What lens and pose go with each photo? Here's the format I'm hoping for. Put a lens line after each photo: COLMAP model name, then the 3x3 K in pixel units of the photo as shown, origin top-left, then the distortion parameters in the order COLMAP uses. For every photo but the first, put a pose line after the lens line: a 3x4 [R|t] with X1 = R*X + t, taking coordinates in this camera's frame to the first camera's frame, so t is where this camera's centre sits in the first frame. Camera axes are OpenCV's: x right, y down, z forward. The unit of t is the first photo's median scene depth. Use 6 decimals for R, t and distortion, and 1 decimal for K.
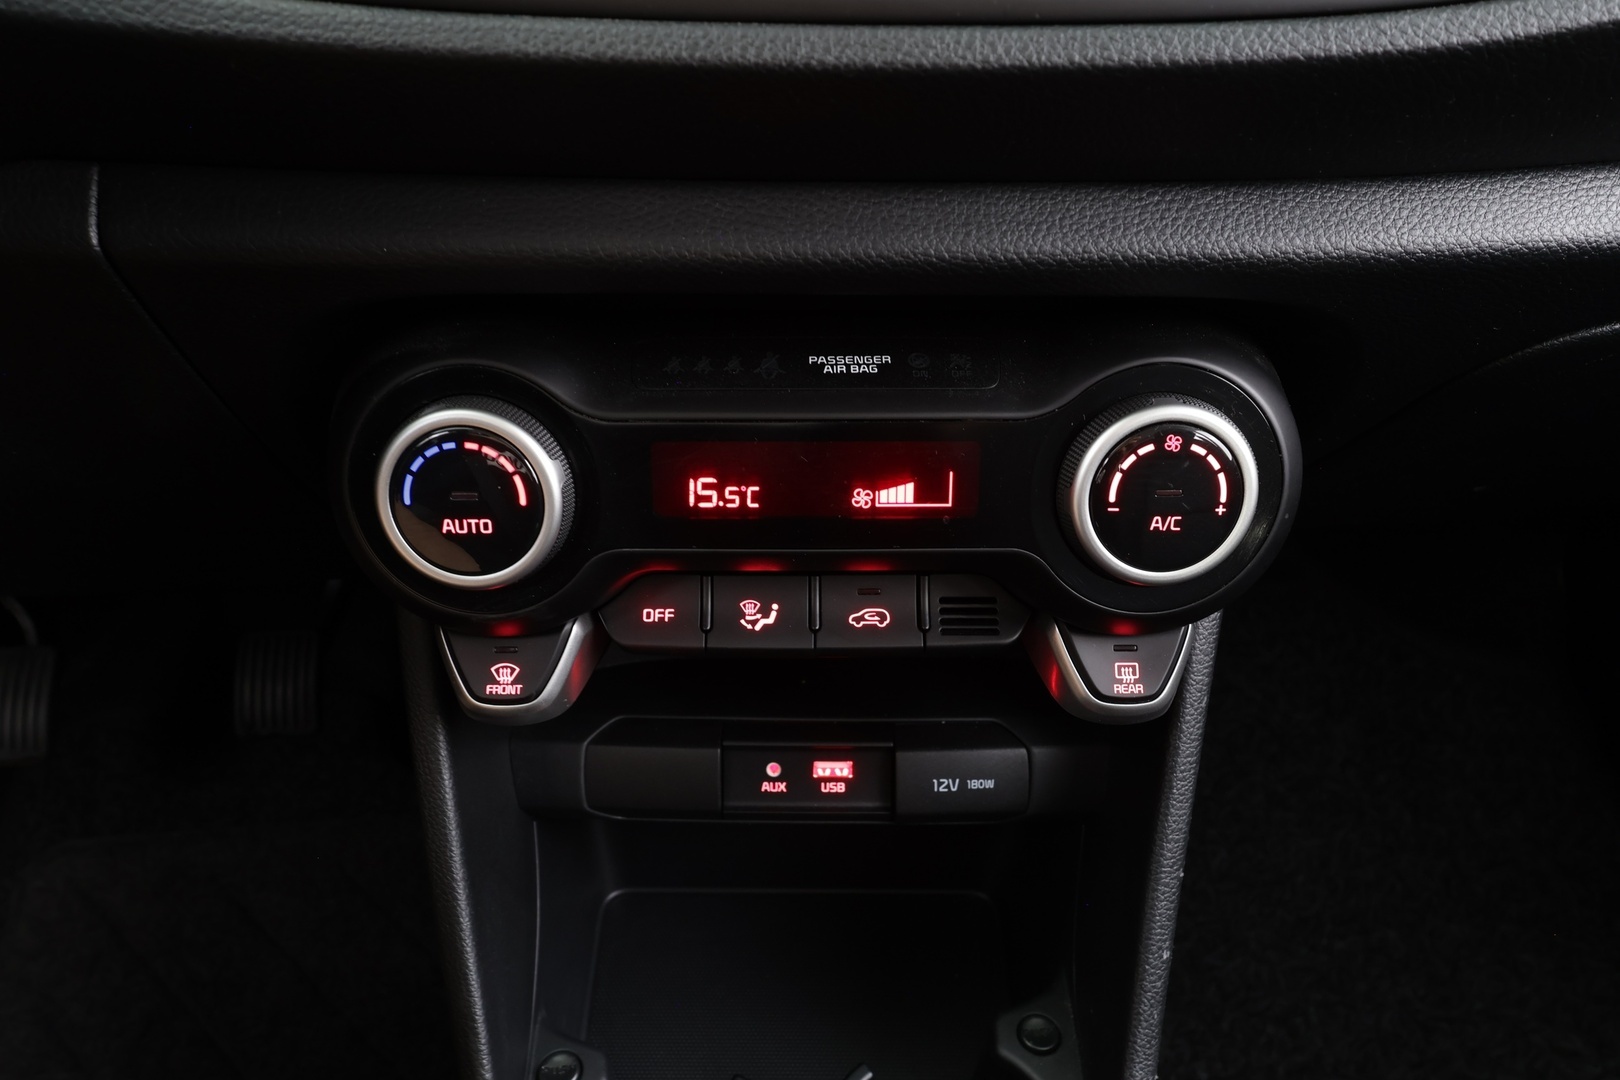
lens RADIAL K [[1077.5, 0, 810.5], [0, 1077.5, 533.5], [0, 0, 1]] dist [0.003349, -0.007431]
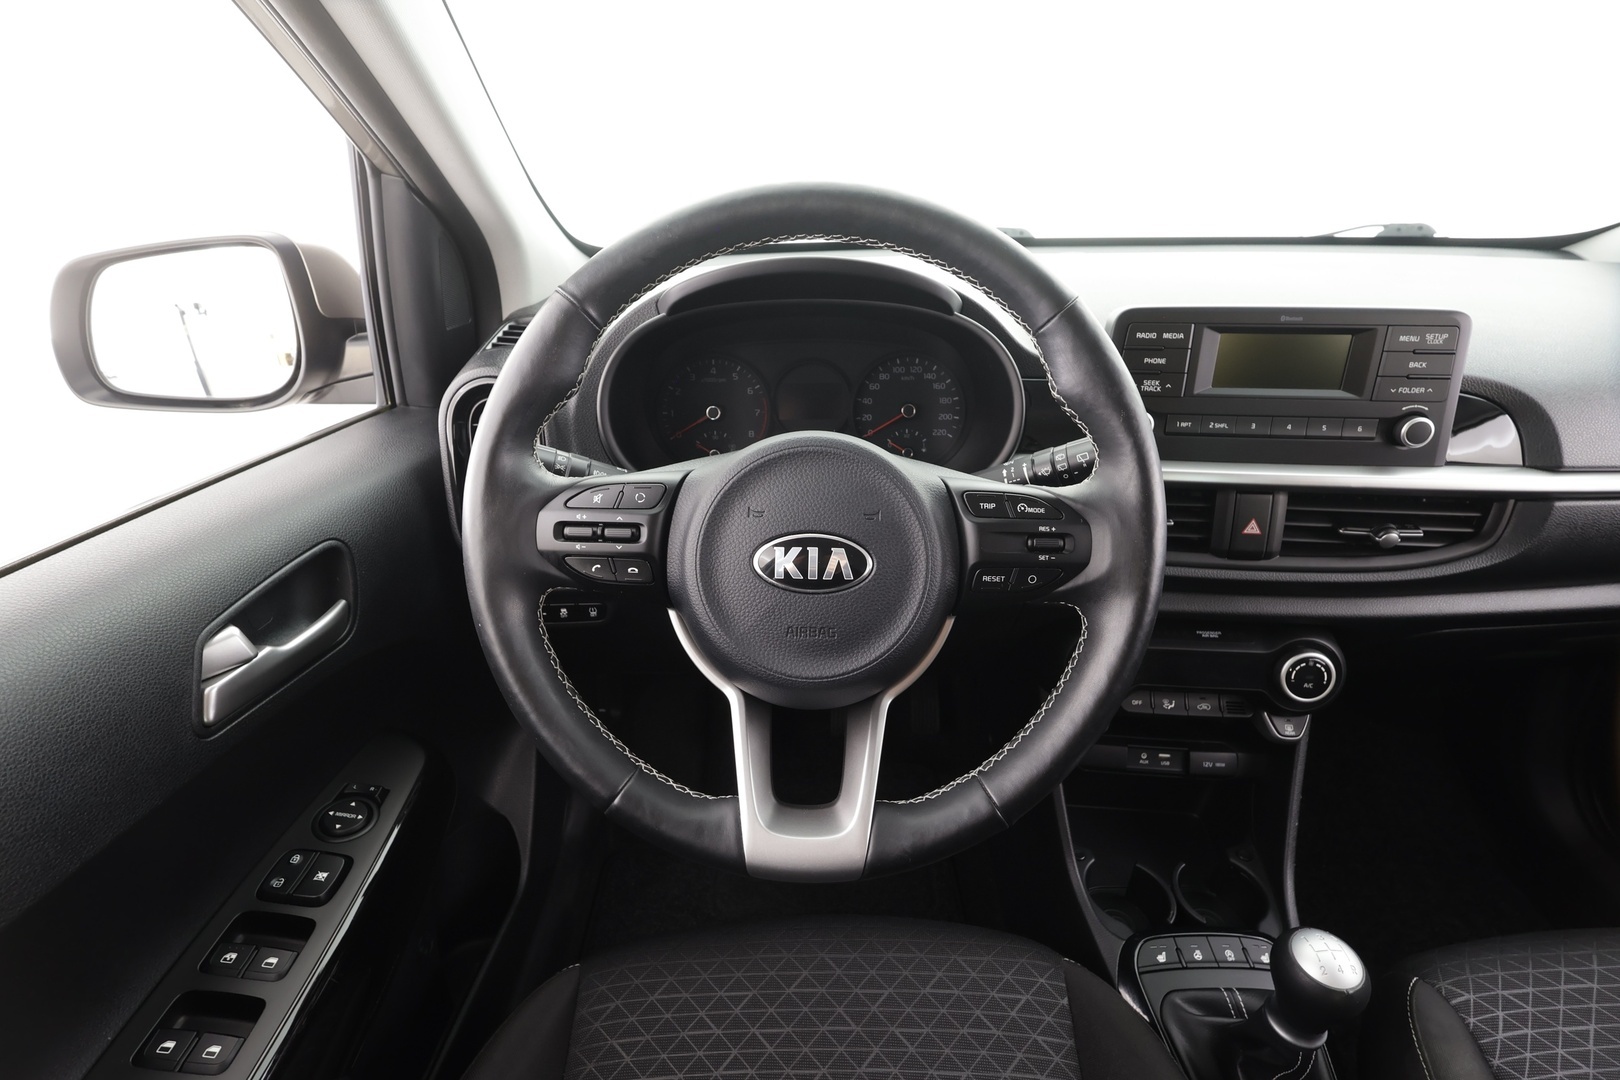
lens RADIAL K [[749.7, 0, 807.4], [0, 749.7, 541.6], [0, 0, 1]] dist [-0.003755, 0.001427]
pose [[0.994330, 0.032023, -0.101402, -0.930842], [-0.042243, 0.994060, -0.100300, -0.142044], [0.097588, 0.104015, 0.989777, -1.425306]]
